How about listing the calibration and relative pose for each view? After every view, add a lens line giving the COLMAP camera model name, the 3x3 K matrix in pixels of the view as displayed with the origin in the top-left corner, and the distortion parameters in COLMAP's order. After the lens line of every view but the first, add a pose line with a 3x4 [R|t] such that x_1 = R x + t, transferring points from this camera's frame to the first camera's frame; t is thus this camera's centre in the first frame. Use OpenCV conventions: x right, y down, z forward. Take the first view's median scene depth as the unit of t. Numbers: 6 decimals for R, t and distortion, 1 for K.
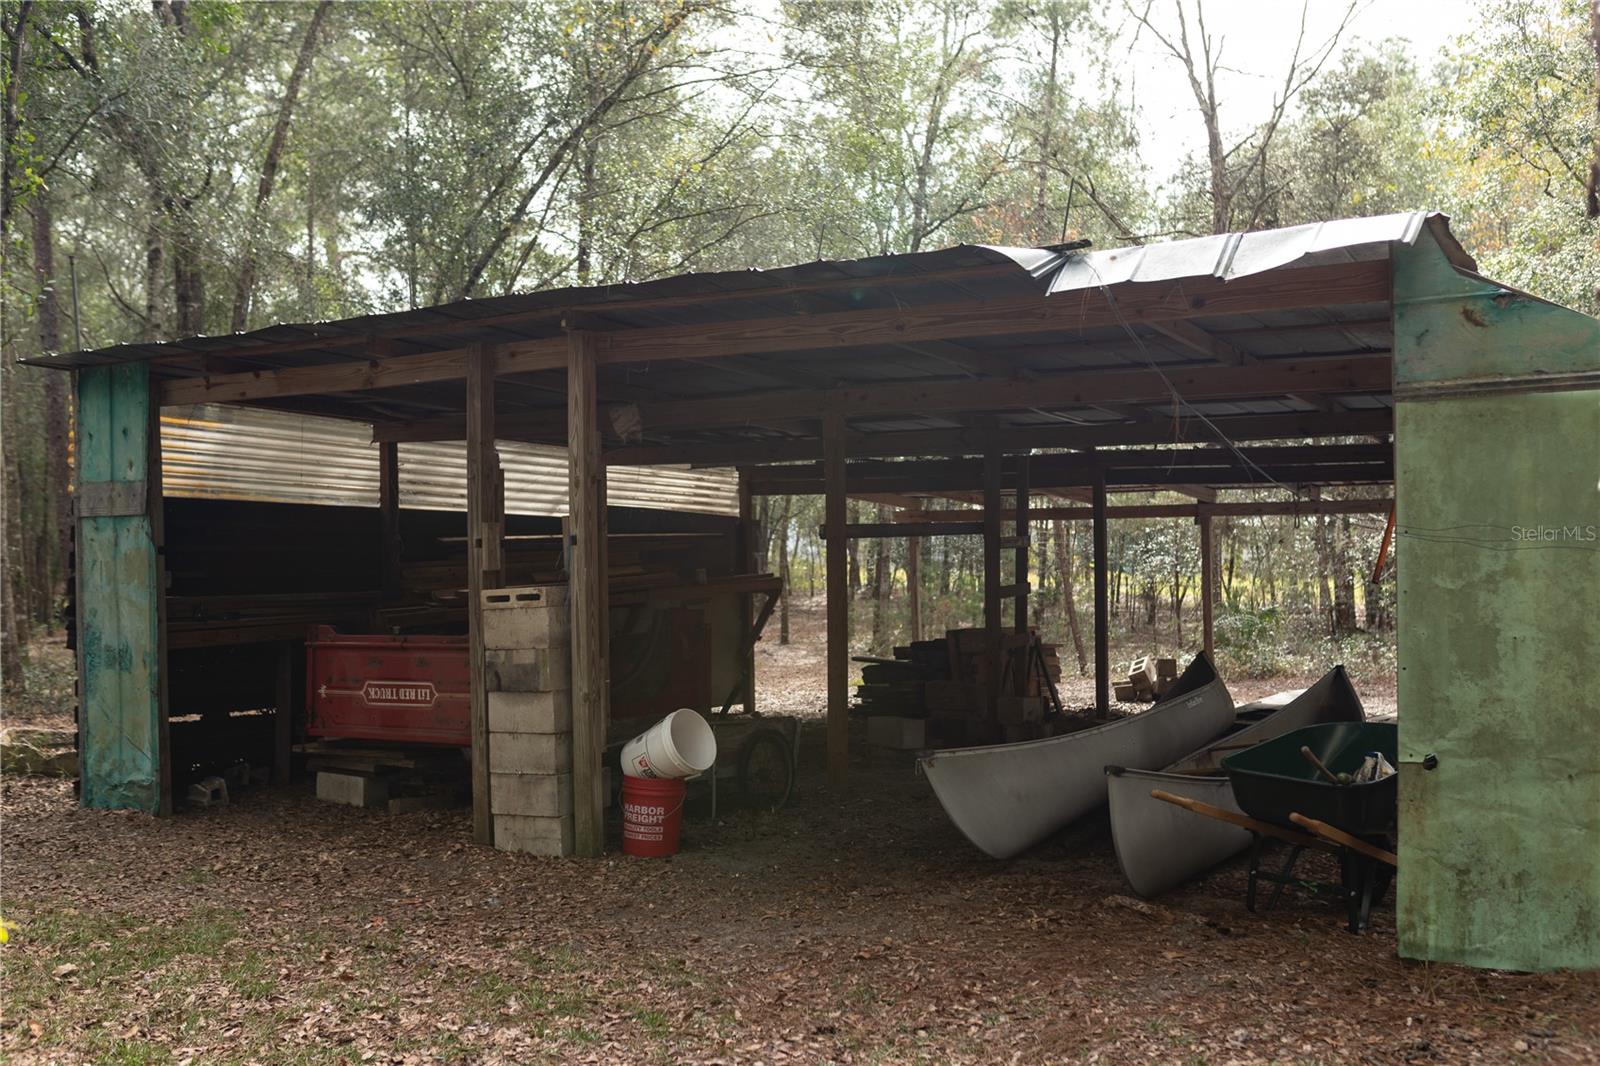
lens RADIAL K [[1568.0, 0, 800.0], [0, 1568.0, 533.0], [0, 0, 1]] dist [0.001988, 0.008296]
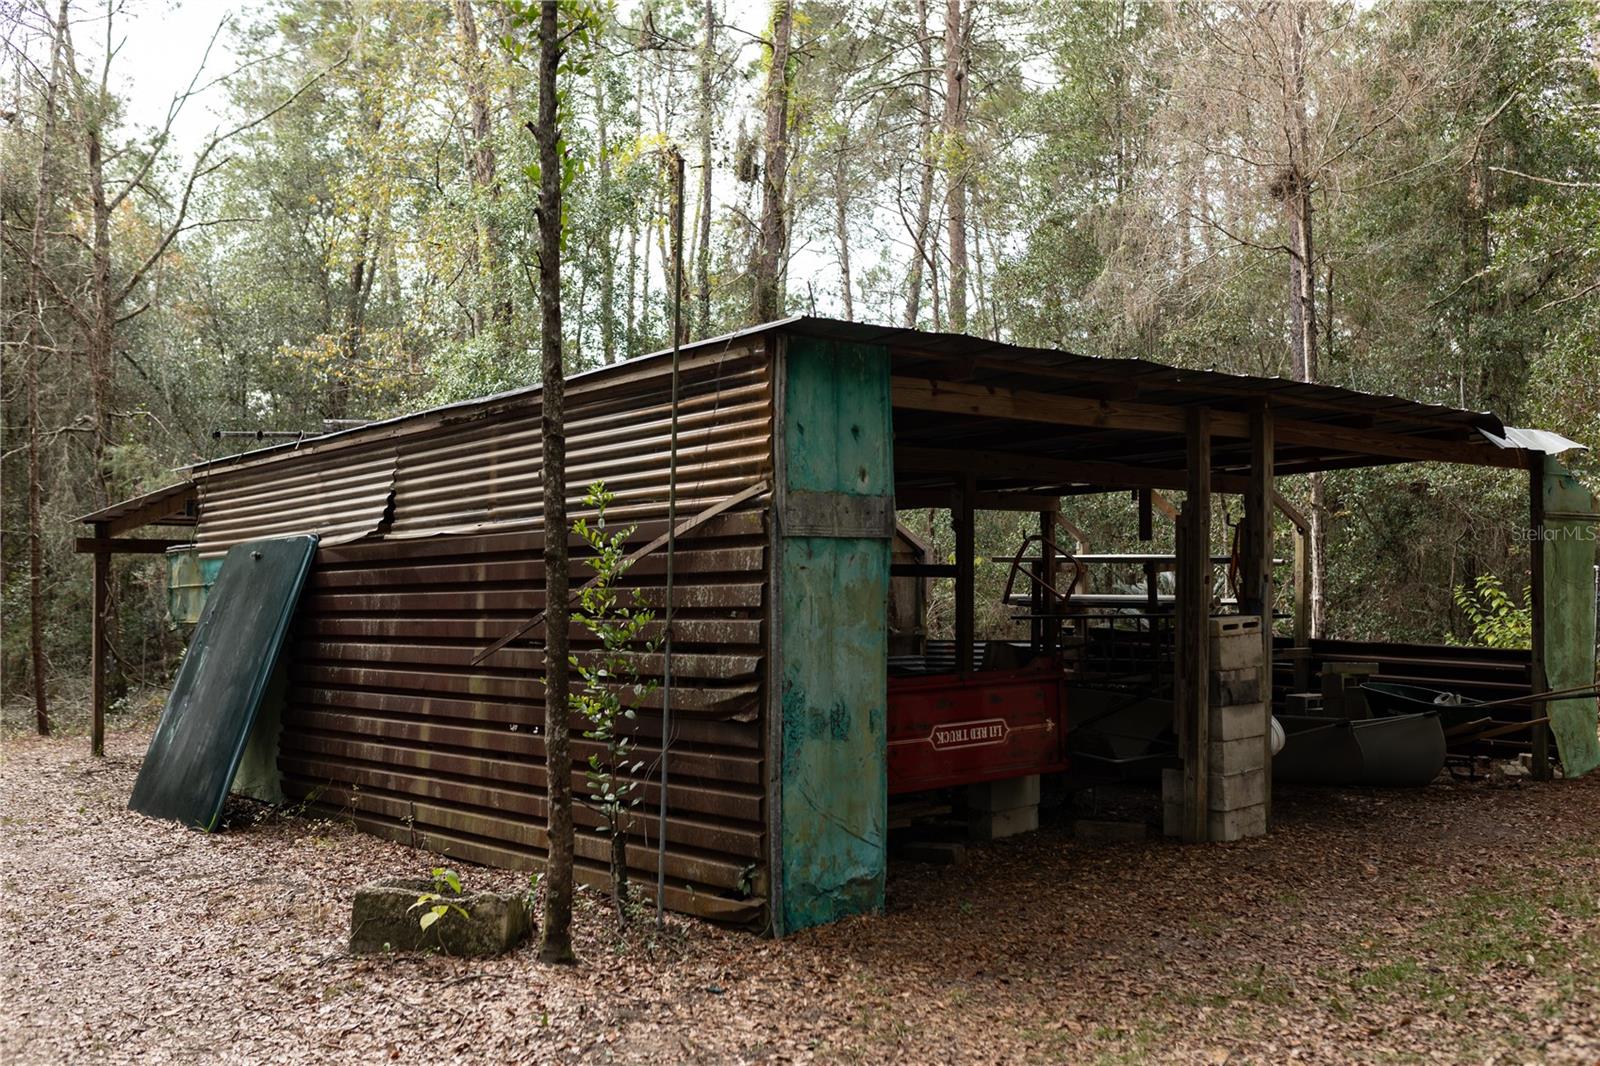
lens RADIAL K [[1568.0, 0, 800.0], [0, 1568.0, 533.0], [0, 0, 1]] dist [0.001988, 0.008296]
pose [[0.317842, 0.036901, 0.947425, -1.188423], [-0.012909, 0.999318, -0.034591, 0.013882], [-0.948056, -0.001235, 0.318102, 0.784666]]
